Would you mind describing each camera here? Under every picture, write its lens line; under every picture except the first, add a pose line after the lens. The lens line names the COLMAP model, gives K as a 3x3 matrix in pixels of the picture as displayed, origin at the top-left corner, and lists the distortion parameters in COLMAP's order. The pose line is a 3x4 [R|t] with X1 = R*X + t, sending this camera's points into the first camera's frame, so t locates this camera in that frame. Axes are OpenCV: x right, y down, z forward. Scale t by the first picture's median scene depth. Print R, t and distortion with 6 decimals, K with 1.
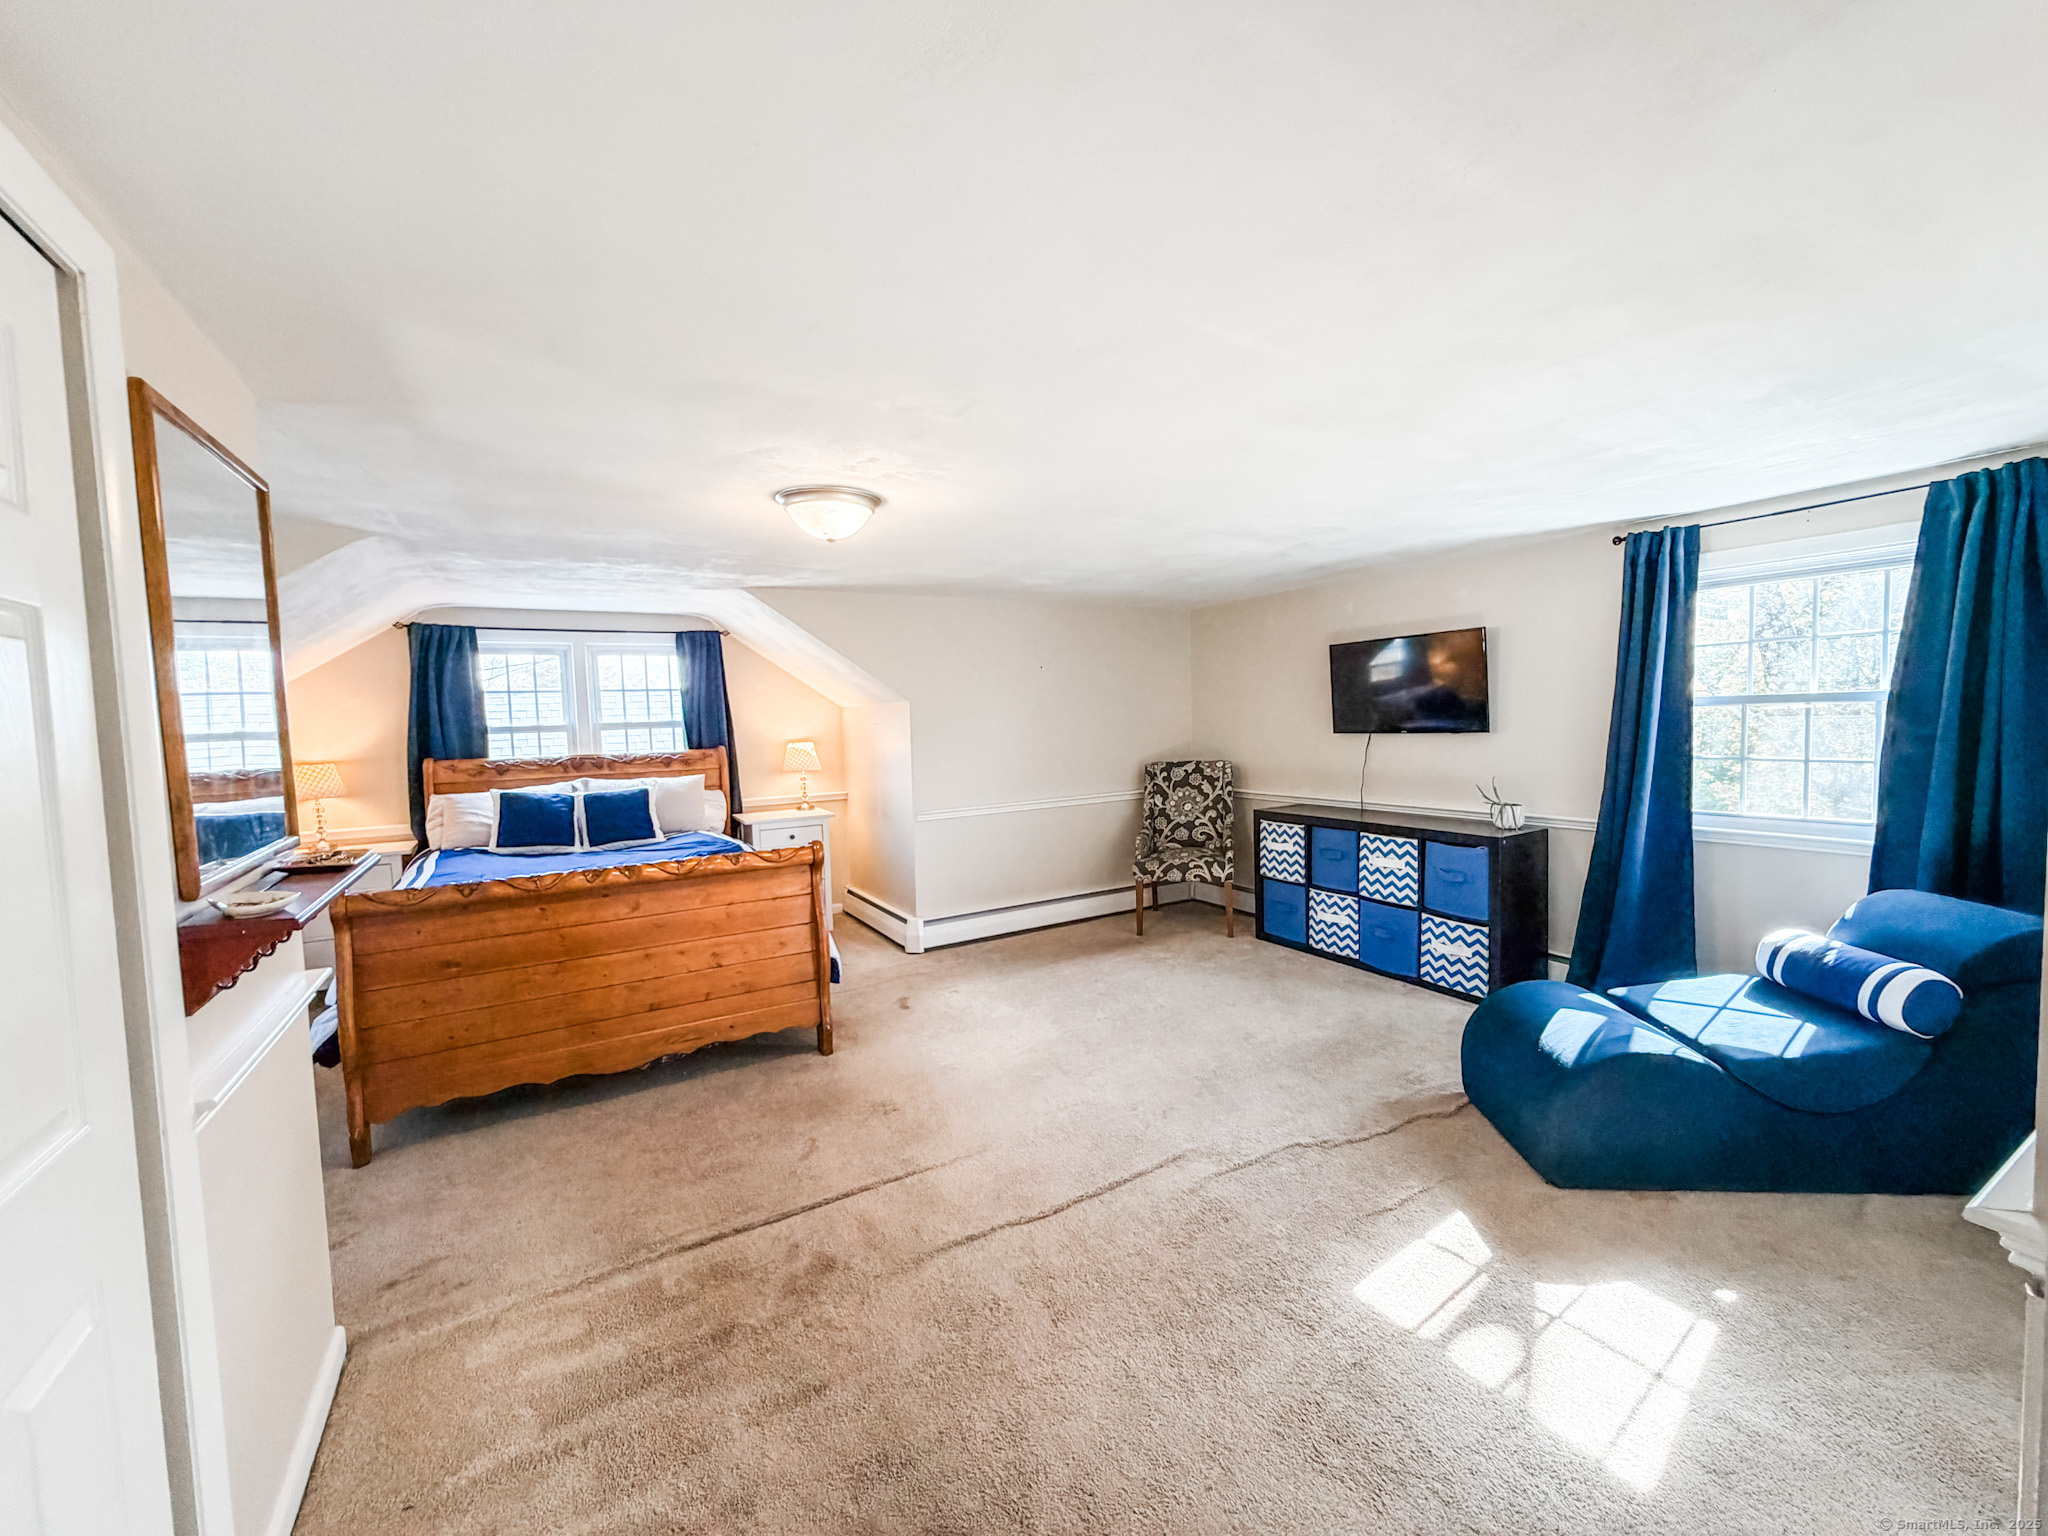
lens RADIAL K [[819.0, 0, 1024.0], [0, 819.0, 768.0], [0, 0, 1]] dist [0.000415, -0.000078]
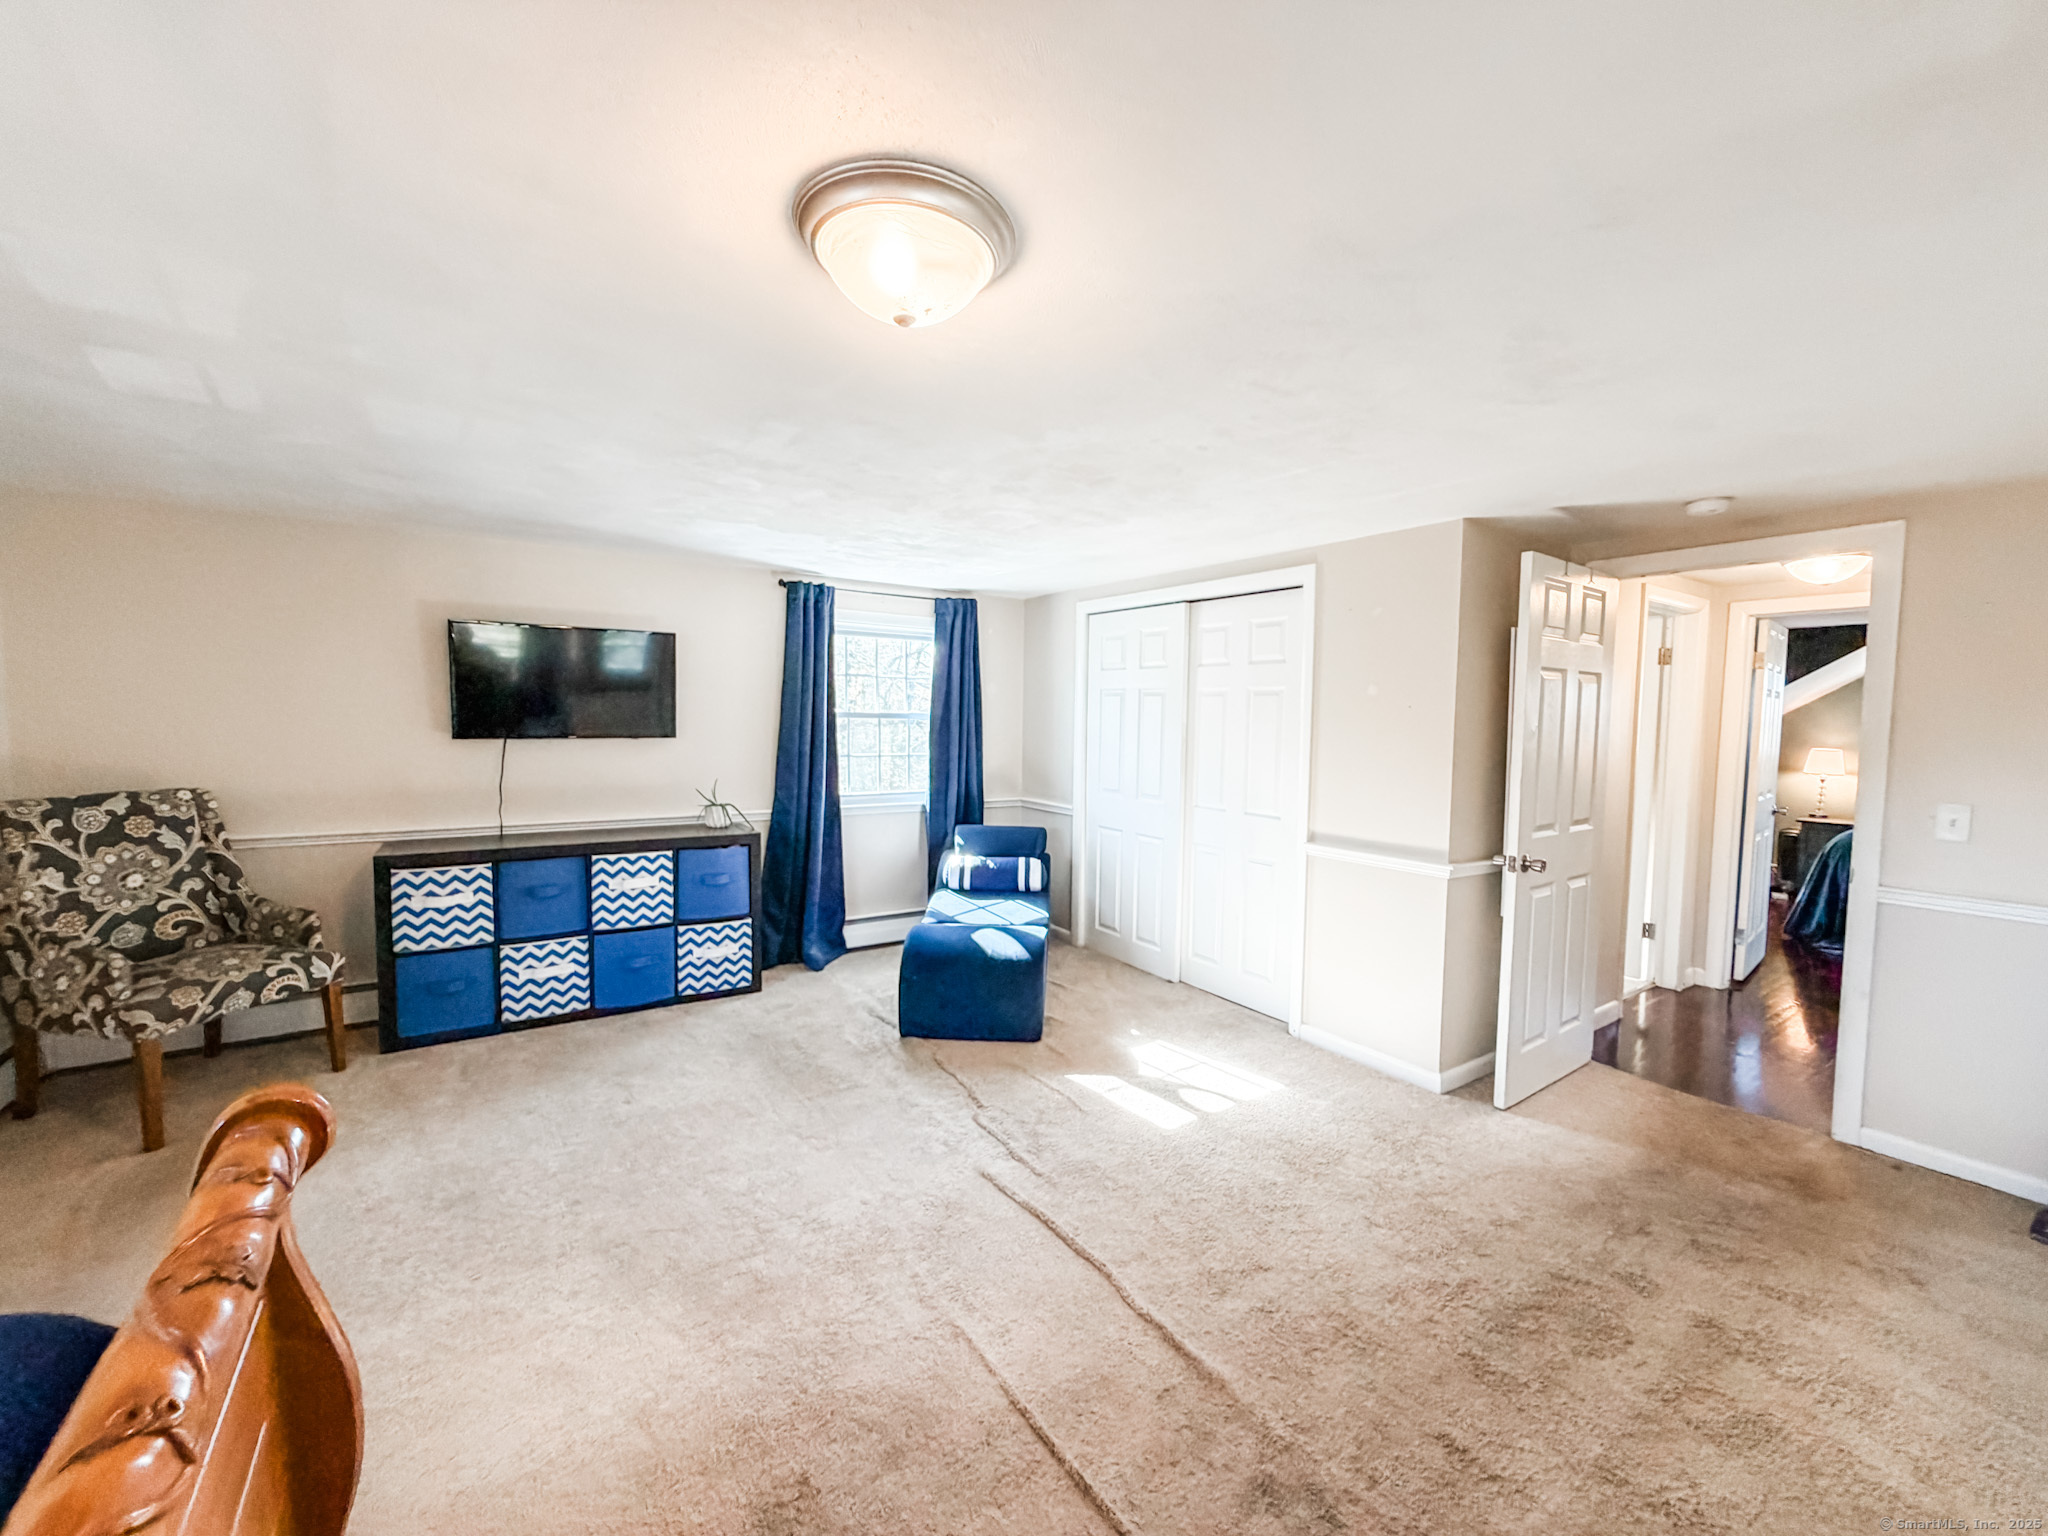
lens RADIAL K [[819.0, 0, 1024.0], [0, 819.0, 768.0], [0, 0, 1]] dist [0.000415, -0.000078]
pose [[-0.060198, -0.033364, 0.997629, -0.441139], [0.046597, 0.998258, 0.036197, -0.020801], [-0.997098, 0.048665, -0.058539, 0.590165]]
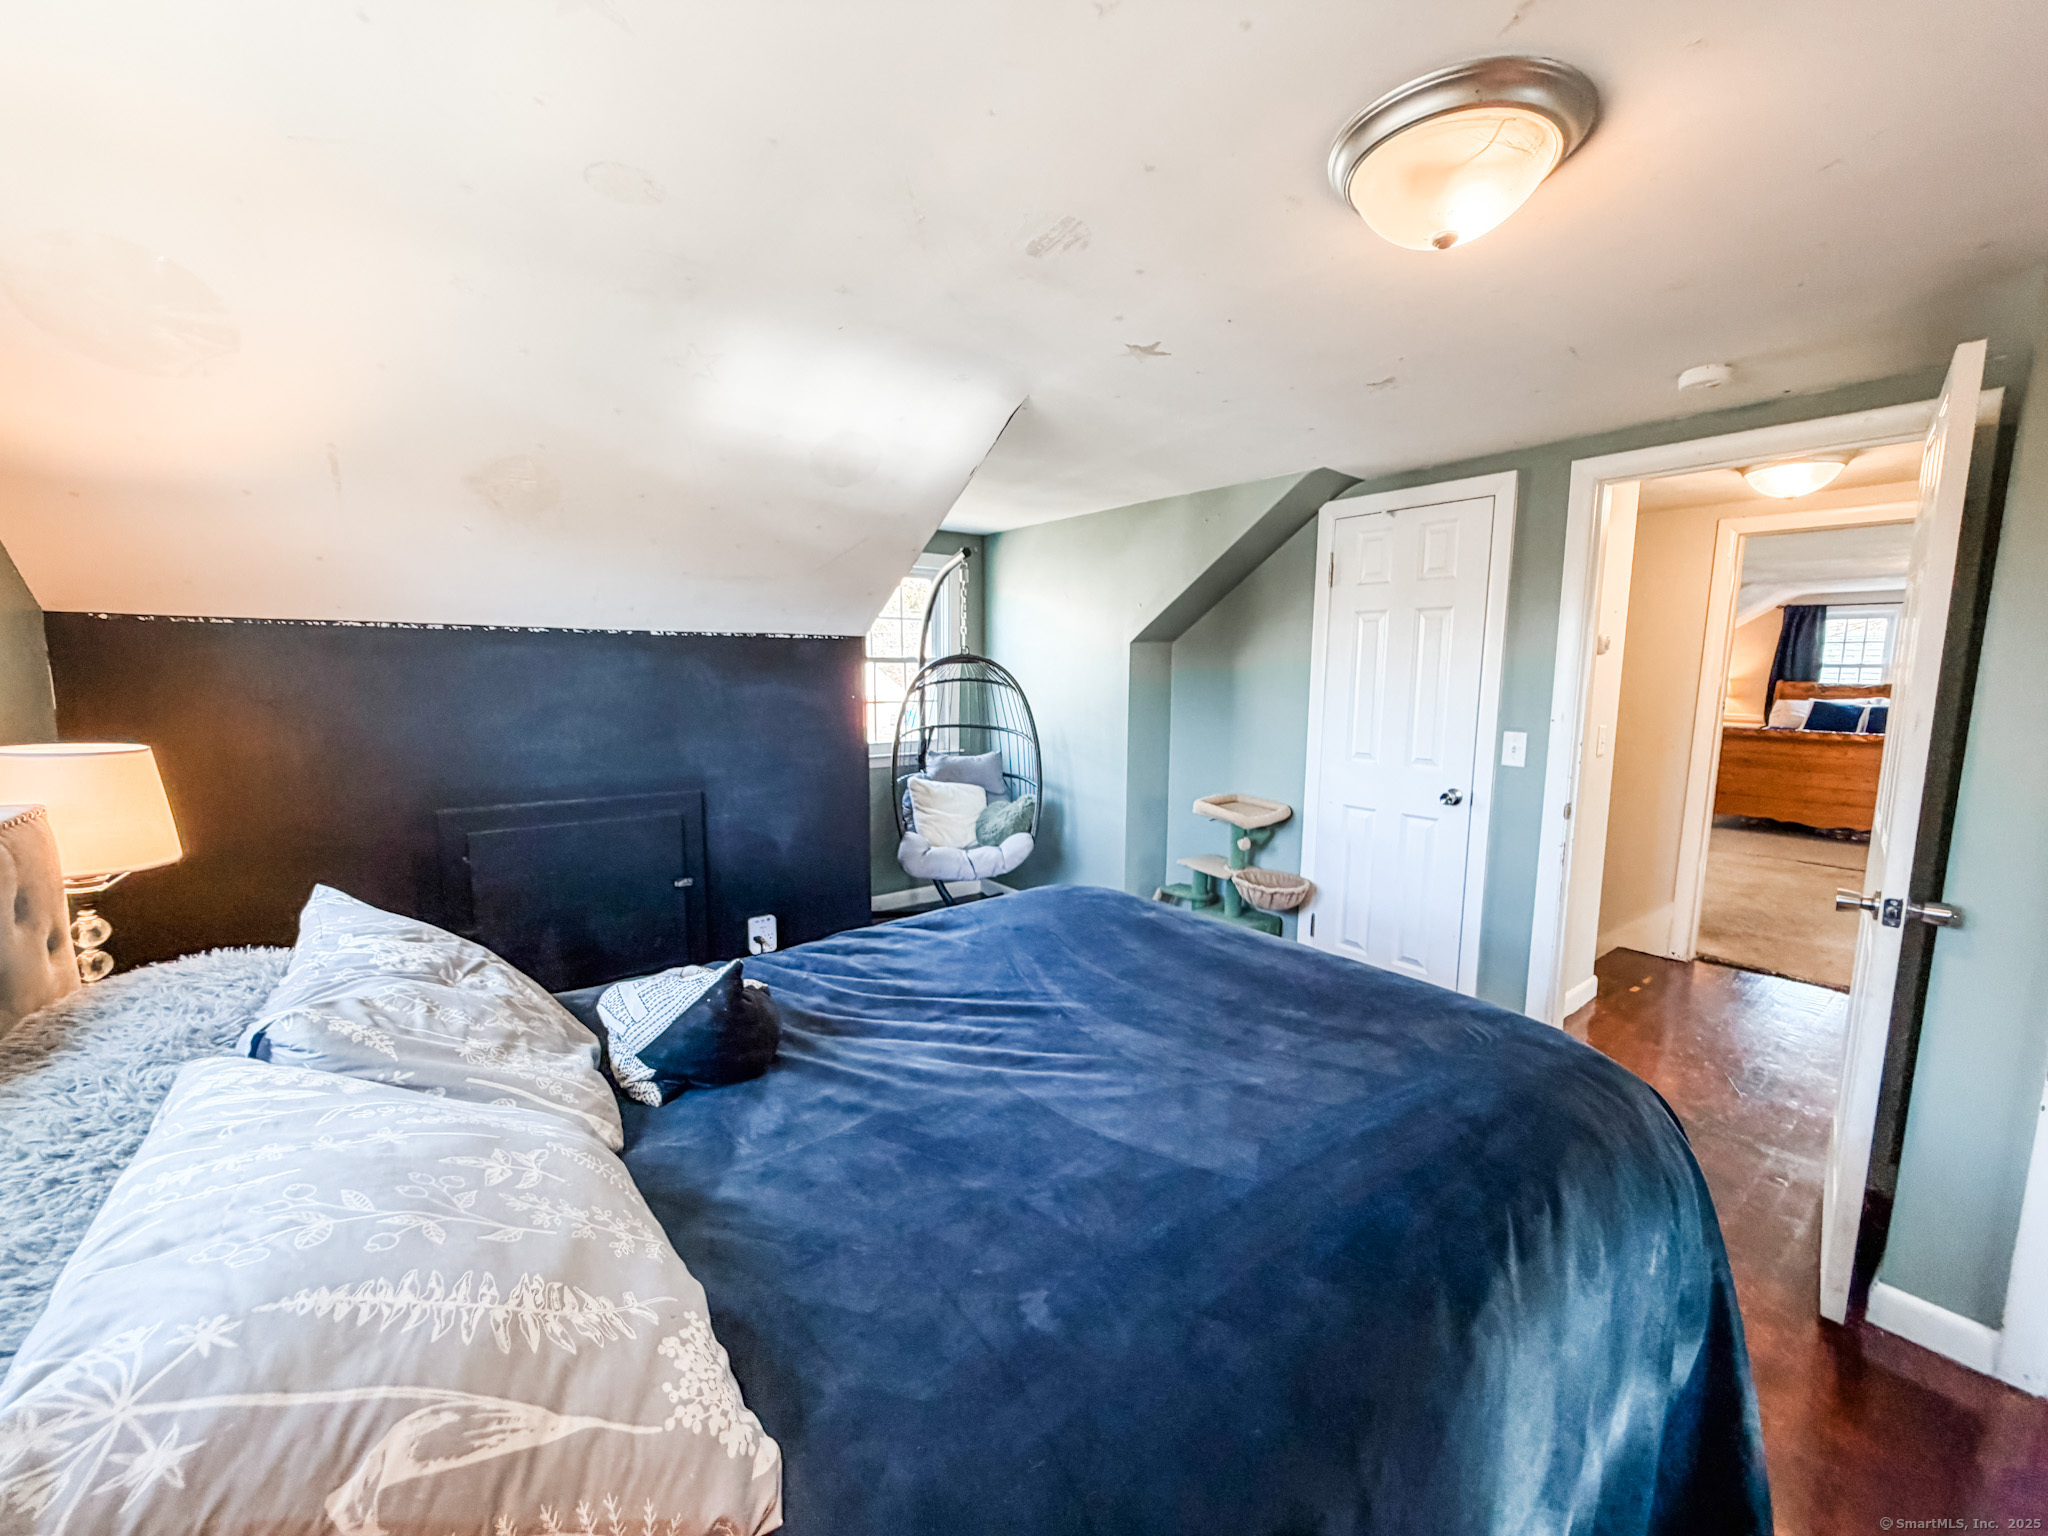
lens RADIAL K [[819.0, 0, 1024.0], [0, 819.0, 768.0], [0, 0, 1]] dist [0.000415, -0.000078]
pose [[0.117472, 0.156457, -0.980674, 0.426684], [-0.068045, 0.986459, 0.149229, 0.011330], [0.990742, 0.049199, 0.126527, -0.425443]]
